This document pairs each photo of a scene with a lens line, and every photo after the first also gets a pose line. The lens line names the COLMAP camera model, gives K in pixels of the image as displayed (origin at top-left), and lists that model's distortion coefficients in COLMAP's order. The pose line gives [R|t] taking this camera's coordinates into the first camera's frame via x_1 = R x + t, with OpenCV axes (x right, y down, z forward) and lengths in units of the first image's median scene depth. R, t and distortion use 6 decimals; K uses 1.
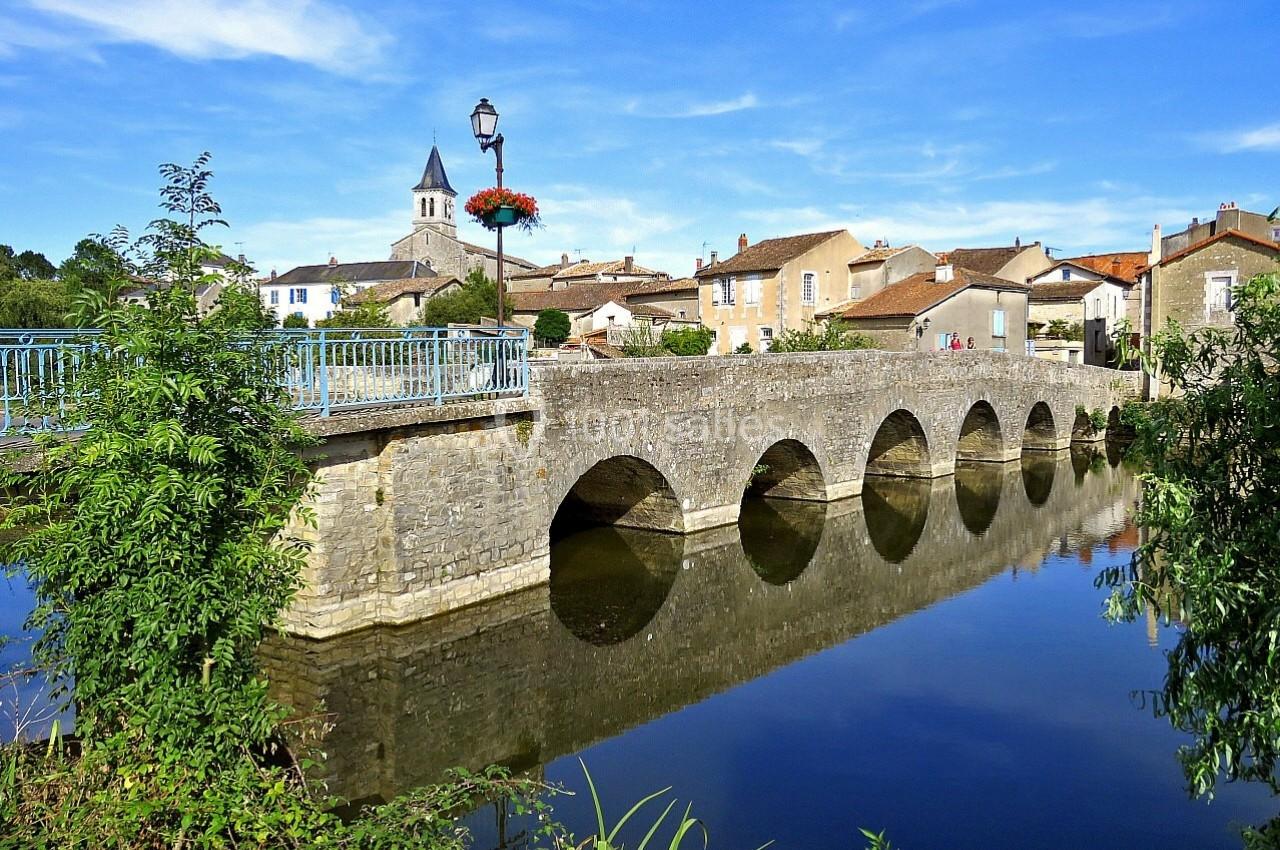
lens RADIAL K [[1059.9, 0, 640.0], [0, 1059.9, 425.0], [0, 0, 1]] dist [-0.125542, 0.082405]
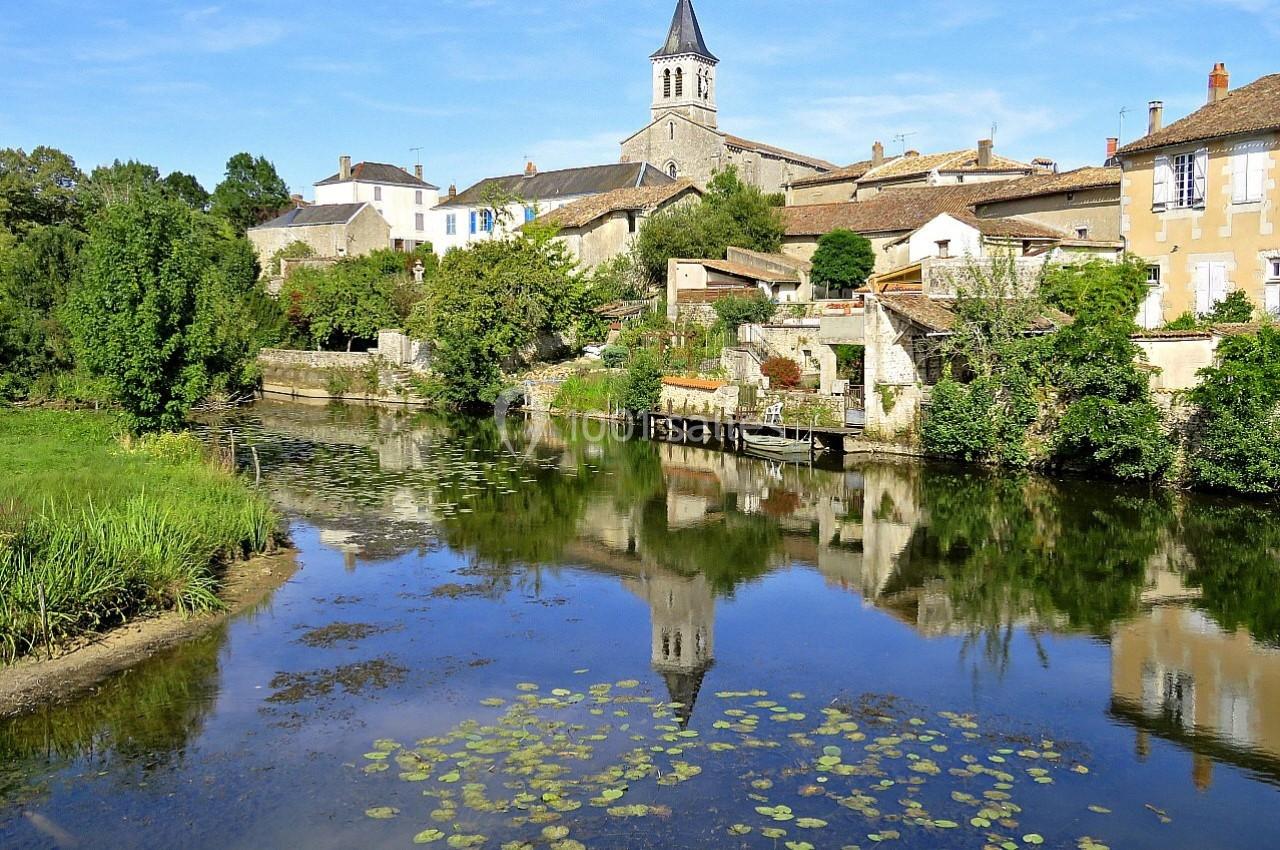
lens RADIAL K [[1187.0, 0, 640.0], [0, 1187.0, 425.0], [0, 0, 1]] dist [-0.032786, -0.006078]
pose [[0.954496, 0.021368, -0.297457, 0.005939], [-0.008161, 0.998928, 0.045572, -0.030211], [0.298112, -0.041070, 0.953647, 0.323235]]
